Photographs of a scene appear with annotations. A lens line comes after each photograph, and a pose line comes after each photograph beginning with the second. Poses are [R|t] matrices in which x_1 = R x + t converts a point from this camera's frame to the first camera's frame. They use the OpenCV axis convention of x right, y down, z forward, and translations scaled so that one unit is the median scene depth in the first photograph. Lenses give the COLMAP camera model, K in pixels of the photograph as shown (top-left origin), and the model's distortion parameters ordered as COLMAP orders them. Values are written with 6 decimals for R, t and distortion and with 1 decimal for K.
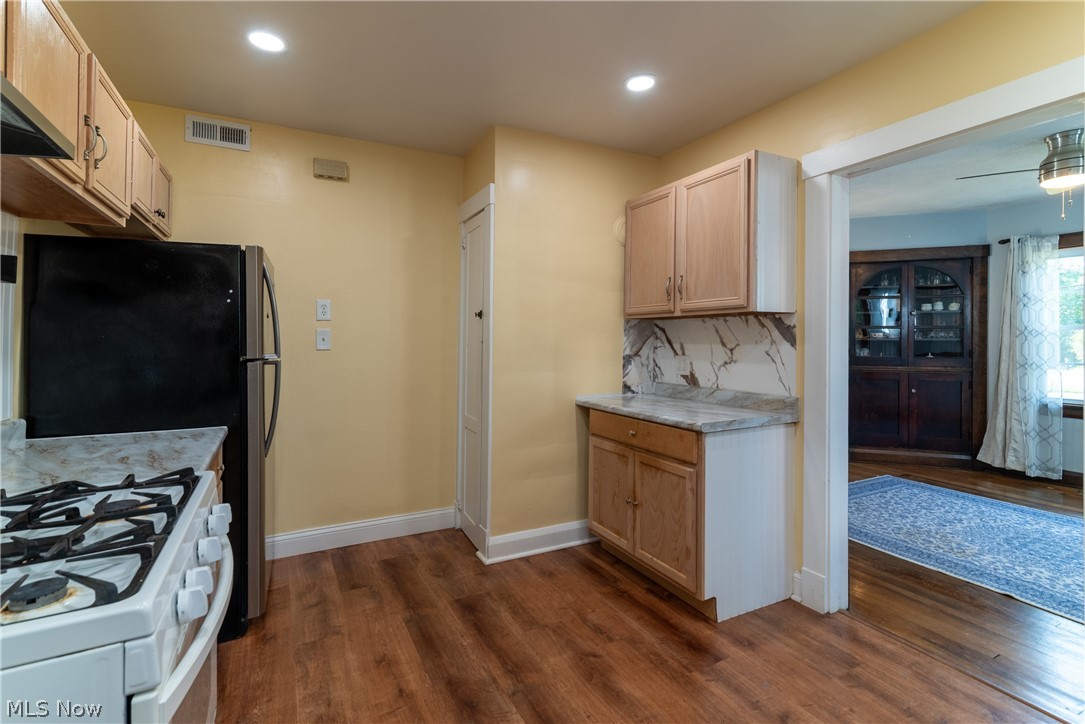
lens RADIAL K [[499.8, 0, 539.7], [0, 499.8, 351.9], [0, 0, 1]] dist [0.002923, 0.000334]
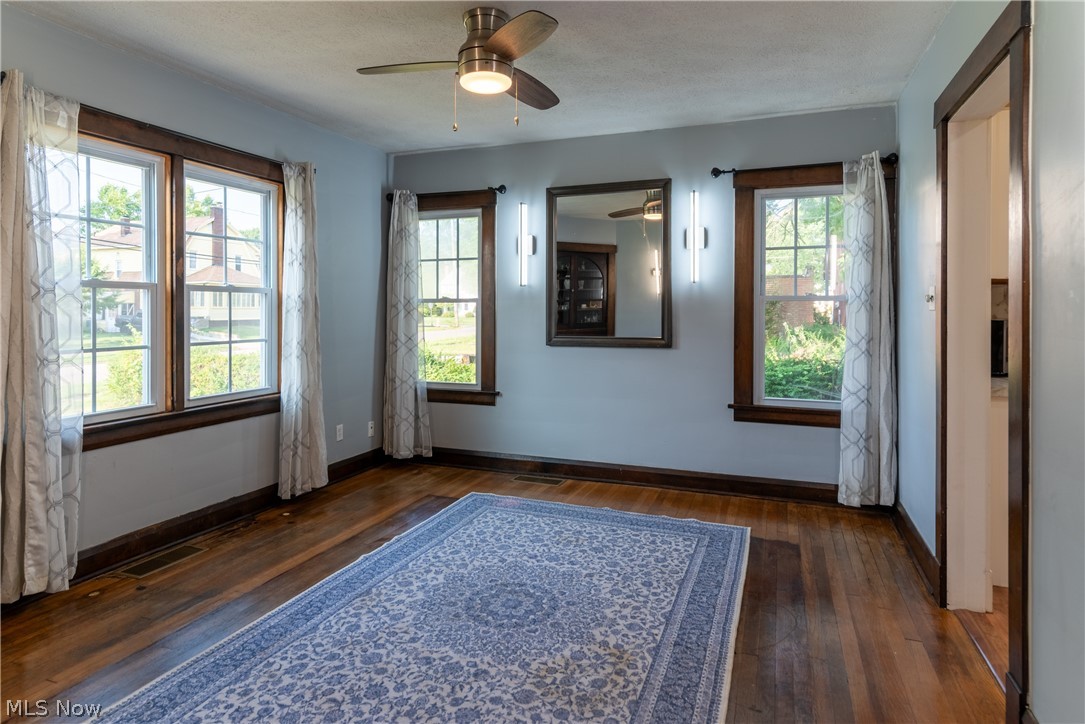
lens RADIAL K [[624.1, 0, 546.7], [0, 624.1, 304.7], [0, 0, 1]] dist [0.001101, -0.000175]
pose [[-0.669942, 0.002133, 0.742411, 0.257997], [0.016072, 0.999803, 0.011631, -0.028555], [-0.742240, 0.019725, -0.669844, 1.206887]]
